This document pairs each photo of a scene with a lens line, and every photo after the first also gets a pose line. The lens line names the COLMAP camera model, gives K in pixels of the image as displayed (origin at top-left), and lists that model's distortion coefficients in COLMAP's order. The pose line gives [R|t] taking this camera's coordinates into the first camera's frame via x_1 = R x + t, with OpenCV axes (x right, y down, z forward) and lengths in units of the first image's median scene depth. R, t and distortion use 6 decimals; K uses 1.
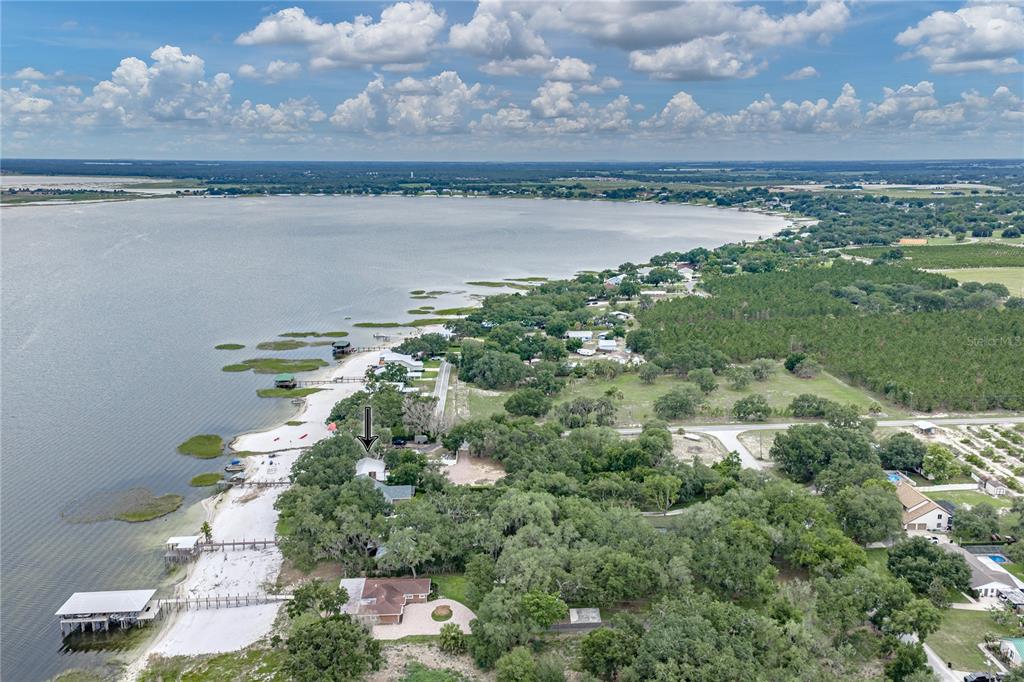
lens RADIAL K [[846.5, 0, 509.3], [0, 846.5, 338.6], [0, 0, 1]] dist [0.063033, 0.004979]
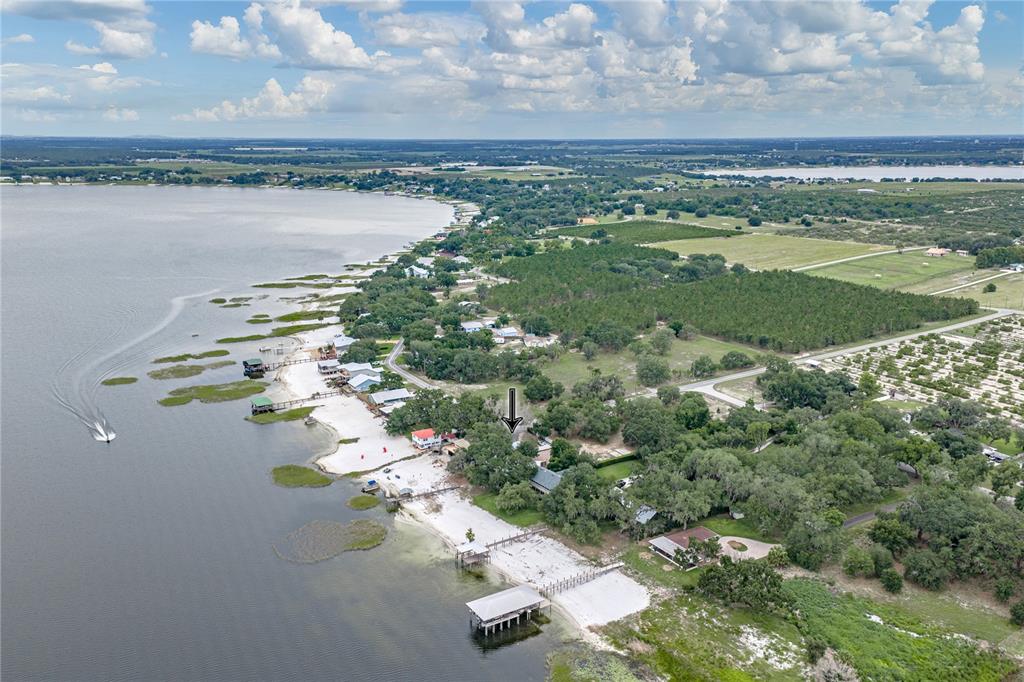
lens RADIAL K [[846.5, 0, 510.8], [0, 846.5, 342.6], [0, 0, 1]] dist [0.063033, 0.004979]
pose [[0.874215, -0.116621, 0.471326, -0.557052], [0.102640, 0.993177, 0.055366, -0.054859], [-0.474567, -0.000024, 0.880220, 0.010570]]
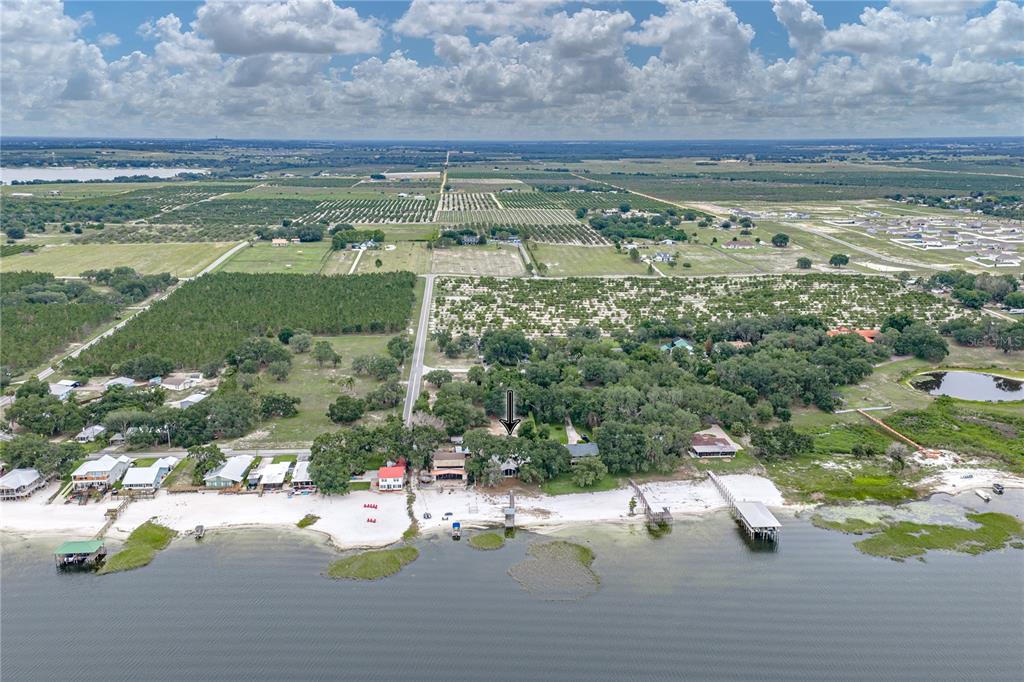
lens RADIAL K [[846.5, 0, 509.2], [0, 846.5, 339.5], [0, 0, 1]] dist [0.063033, 0.004979]
pose [[-0.021017, -0.234218, 0.971957, -1.022574], [0.209974, 0.949455, 0.233336, -0.218368], [-0.977481, 0.208990, 0.029225, 0.762119]]
